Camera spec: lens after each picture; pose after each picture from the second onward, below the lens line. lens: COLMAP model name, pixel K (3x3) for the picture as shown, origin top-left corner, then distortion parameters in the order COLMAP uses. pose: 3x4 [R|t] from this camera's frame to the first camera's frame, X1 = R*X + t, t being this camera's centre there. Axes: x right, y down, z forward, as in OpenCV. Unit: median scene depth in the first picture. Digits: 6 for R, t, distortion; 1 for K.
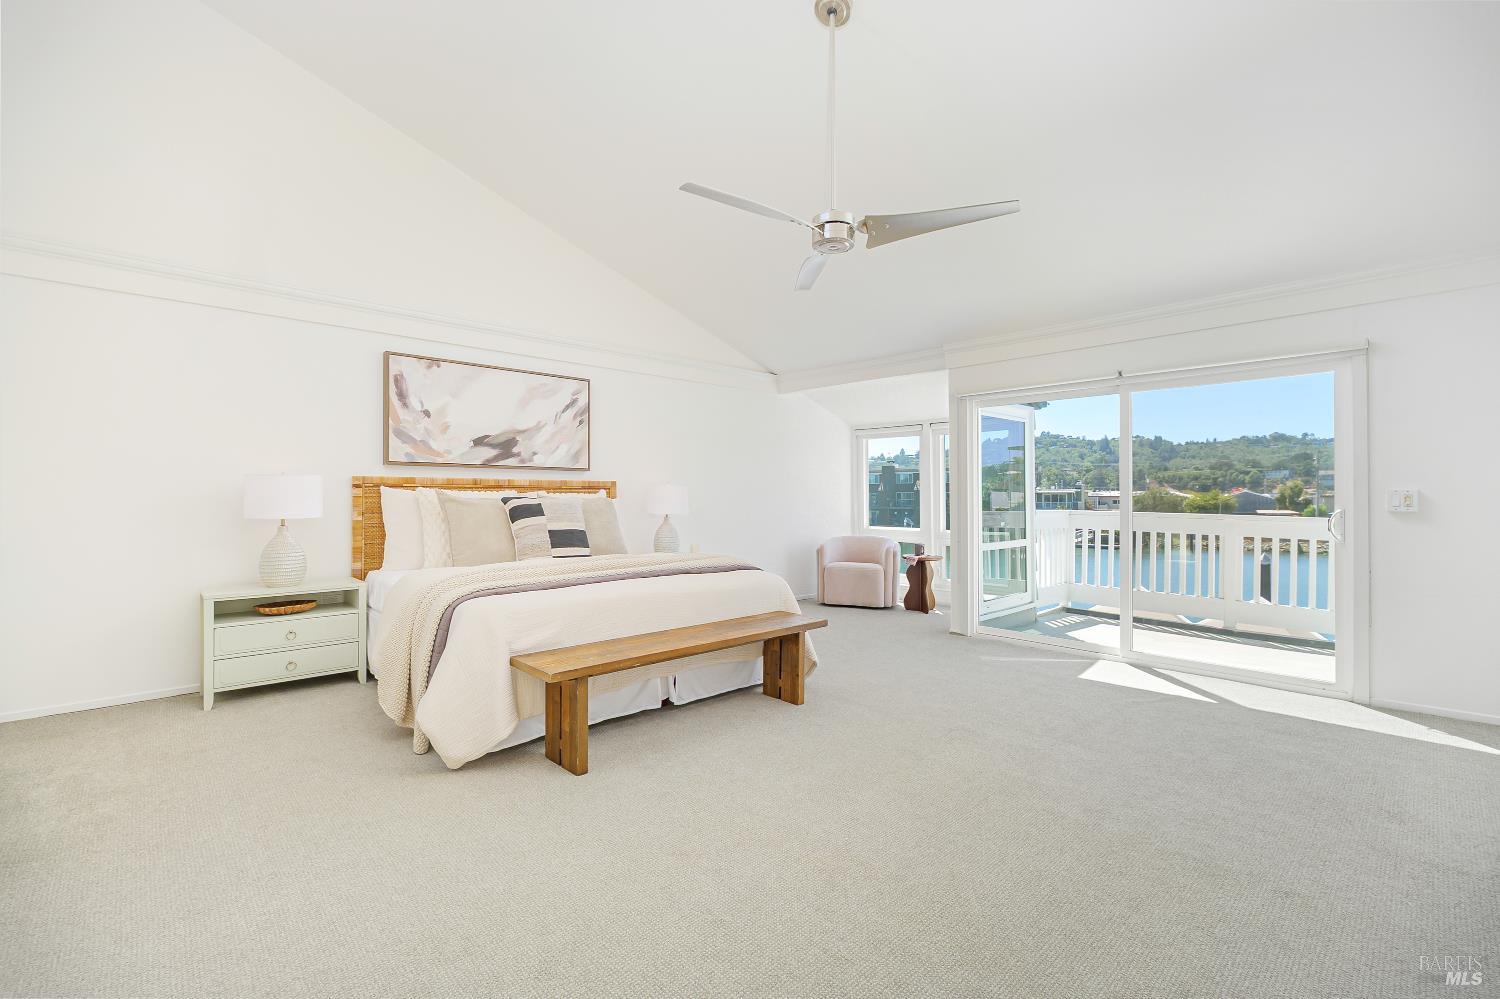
lens RADIAL K [[666.1, 0, 752.2], [0, 666.1, 500.6], [0, 0, 1]] dist [-0.002075, 0.000010]
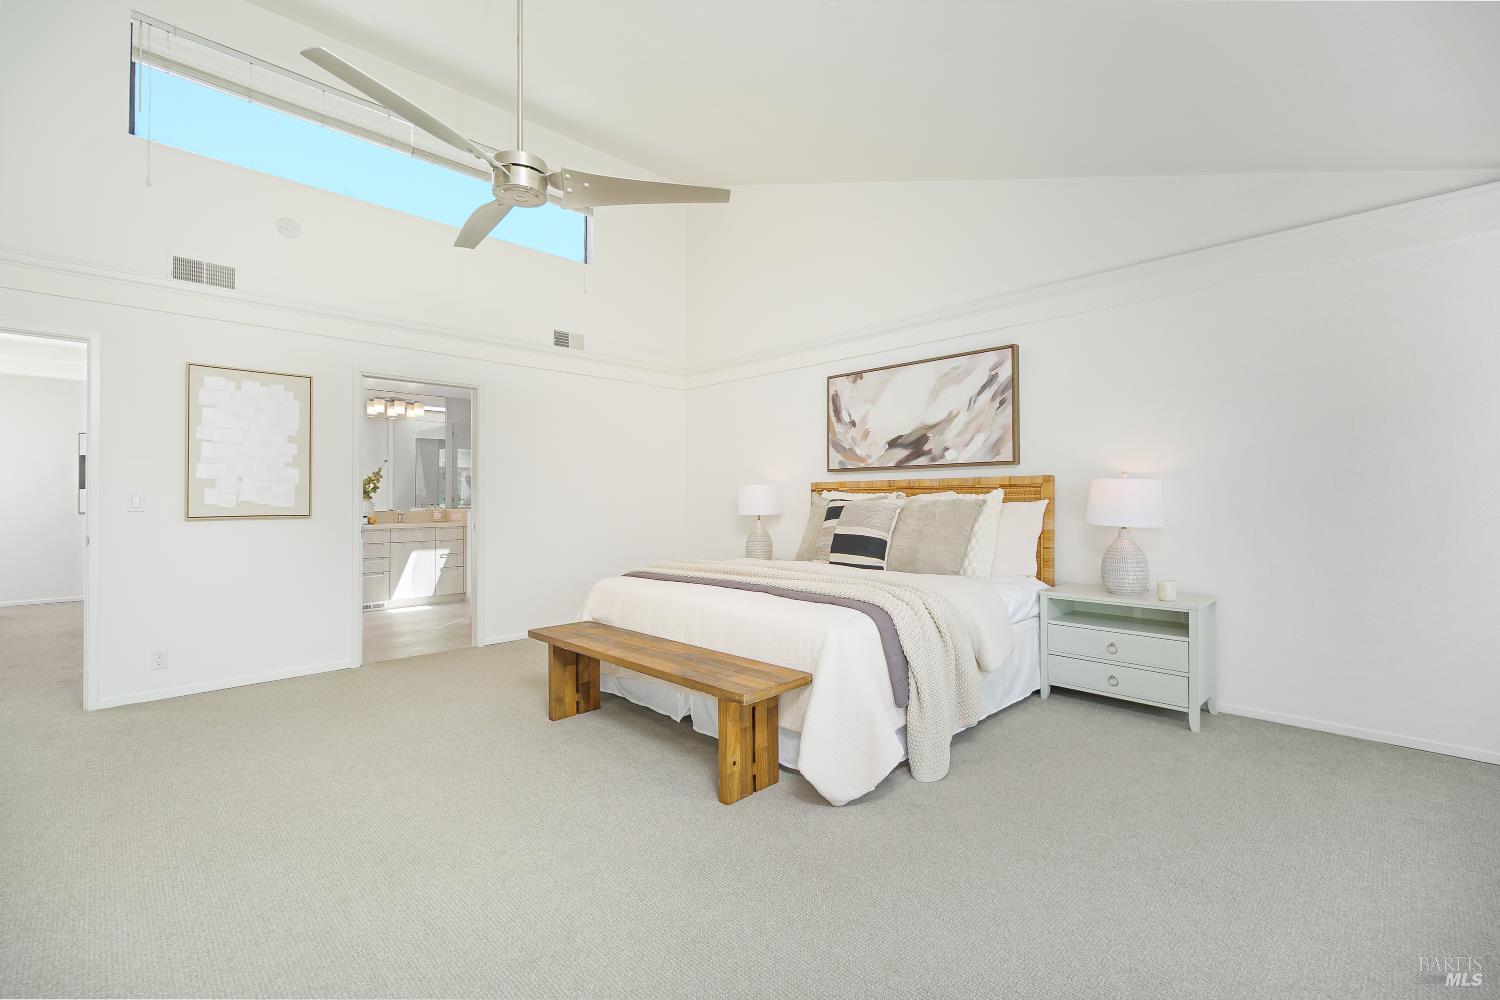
lens RADIAL K [[666.1, 0, 737.1], [0, 666.1, 502.6], [0, 0, 1]] dist [-0.002075, 0.000010]
pose [[-0.004169, -0.003462, -0.999985, 0.574787], [-0.005284, 0.999980, -0.003440, 0.004558], [0.999977, 0.005269, -0.004187, 0.758081]]
